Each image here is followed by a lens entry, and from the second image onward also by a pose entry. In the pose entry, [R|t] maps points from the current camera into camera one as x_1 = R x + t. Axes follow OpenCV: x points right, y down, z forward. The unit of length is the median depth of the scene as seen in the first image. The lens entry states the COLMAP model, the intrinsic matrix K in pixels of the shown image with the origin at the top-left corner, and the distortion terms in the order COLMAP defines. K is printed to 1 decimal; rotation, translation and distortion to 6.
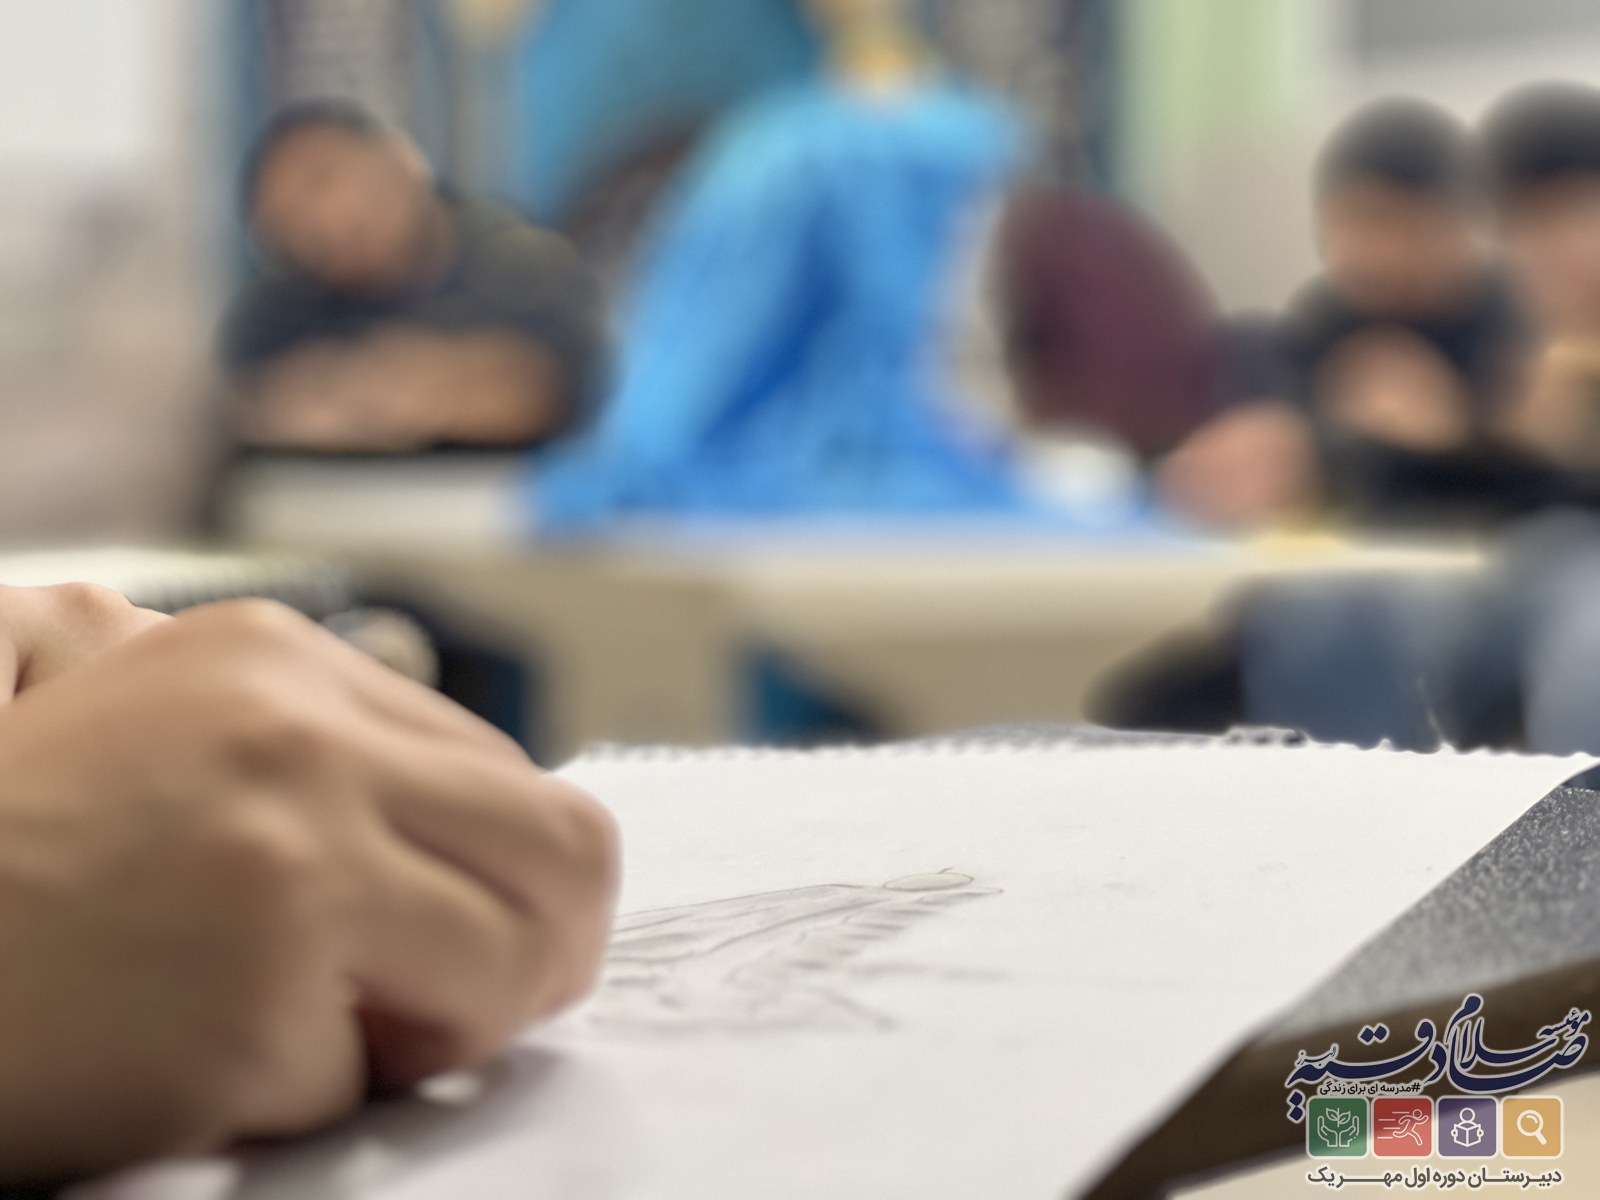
lens RADIAL K [[3587.1, 0, 801.2], [0, 3587.1, 600.5], [0, 0, 1]] dist [0.773116, -0.061449]
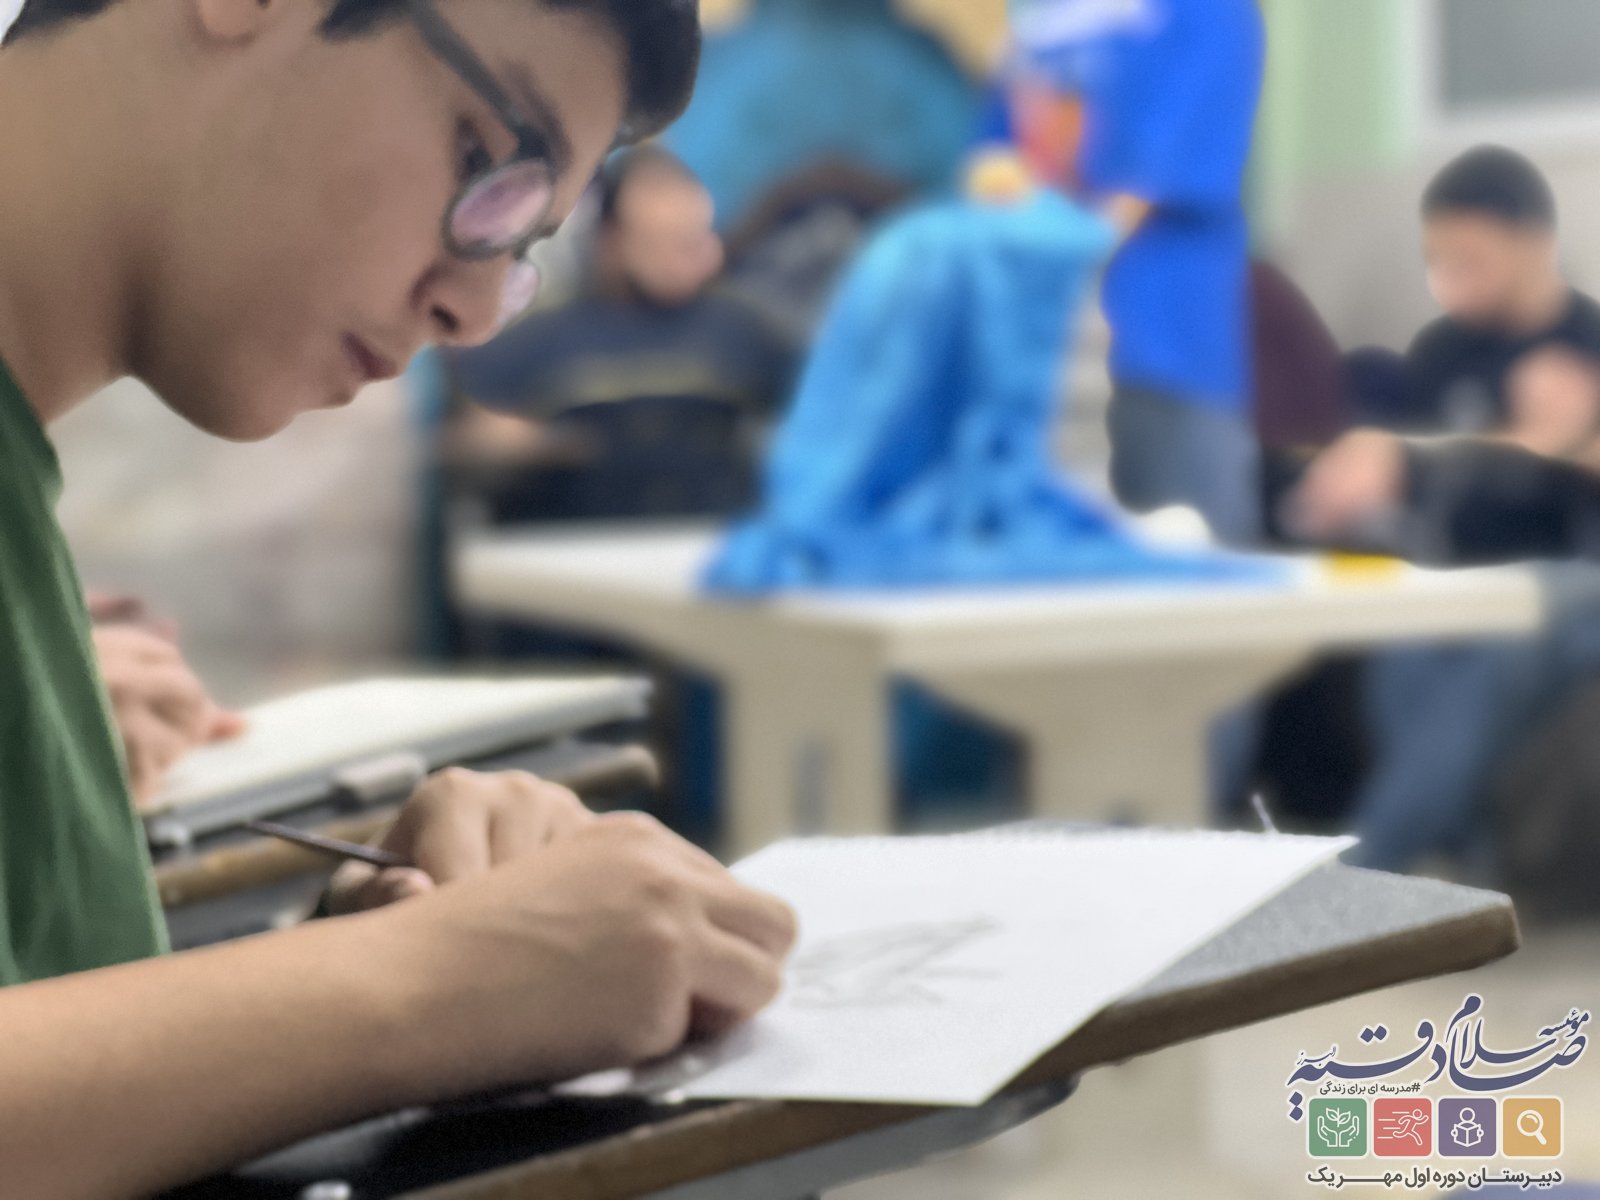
lens RADIAL K [[3587.1, 0, 801.2], [0, 3587.1, 600.5], [0, 0, 1]] dist [0.773116, -0.061449]
pose [[0.998537, -0.027510, -0.046561, 0.039147], [0.027769, 0.999602, 0.004924, -0.094346], [0.046407, -0.006210, 0.998903, -0.816603]]
